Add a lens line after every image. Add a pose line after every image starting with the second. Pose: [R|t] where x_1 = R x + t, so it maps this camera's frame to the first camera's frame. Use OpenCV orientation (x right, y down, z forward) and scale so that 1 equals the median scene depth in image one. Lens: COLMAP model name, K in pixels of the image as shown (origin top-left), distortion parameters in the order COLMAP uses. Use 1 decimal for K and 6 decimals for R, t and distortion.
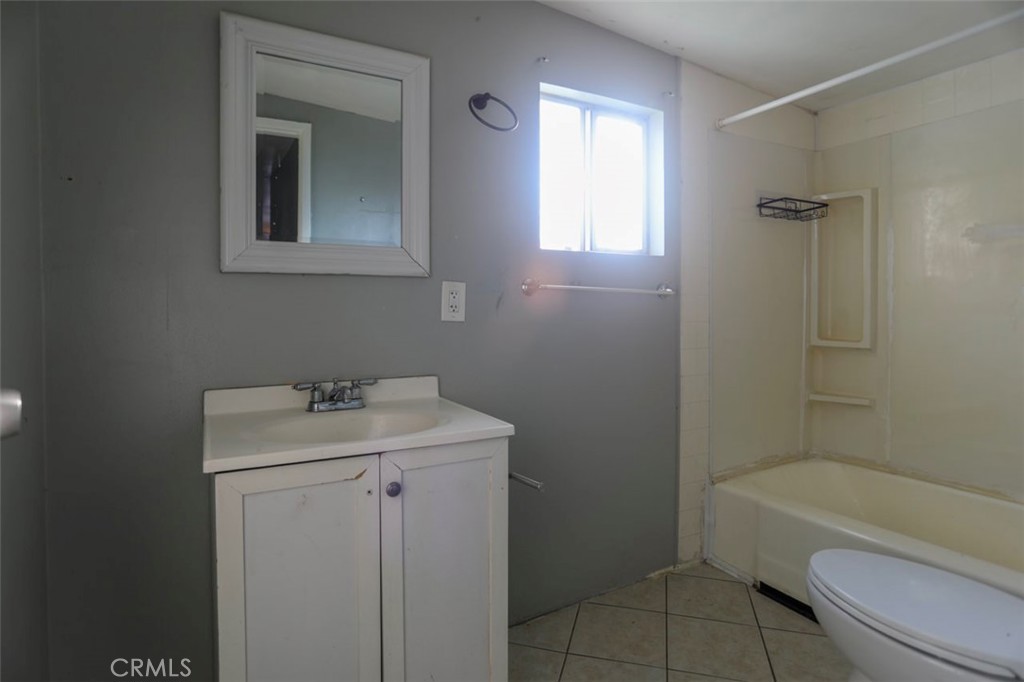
lens RADIAL K [[558.4, 0, 511.4], [0, 558.4, 329.1], [0, 0, 1]] dist [-0.027119, 0.002076]
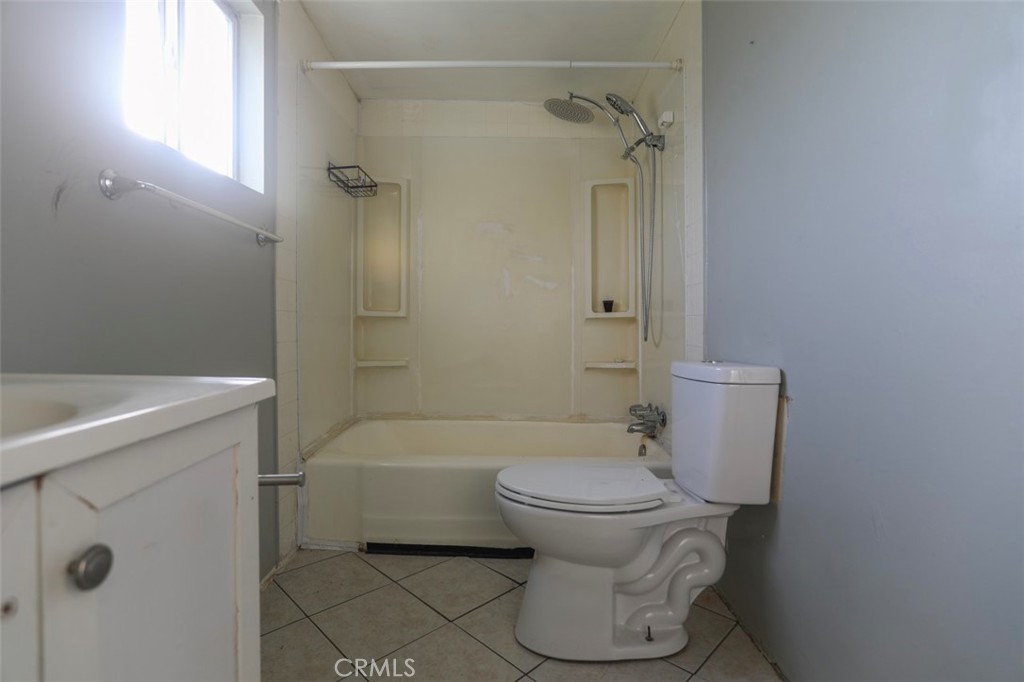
lens RADIAL K [[502.2, 0, 512.0], [0, 502.2, 341.0], [0, 0, 1]] dist [-0.056577, 0.037175]
pose [[0.478008, -0.030306, 0.877833, -0.186426], [0.022889, 0.999495, 0.022042, 0.072054], [-0.878057, 0.009557, 0.478460, 0.310695]]
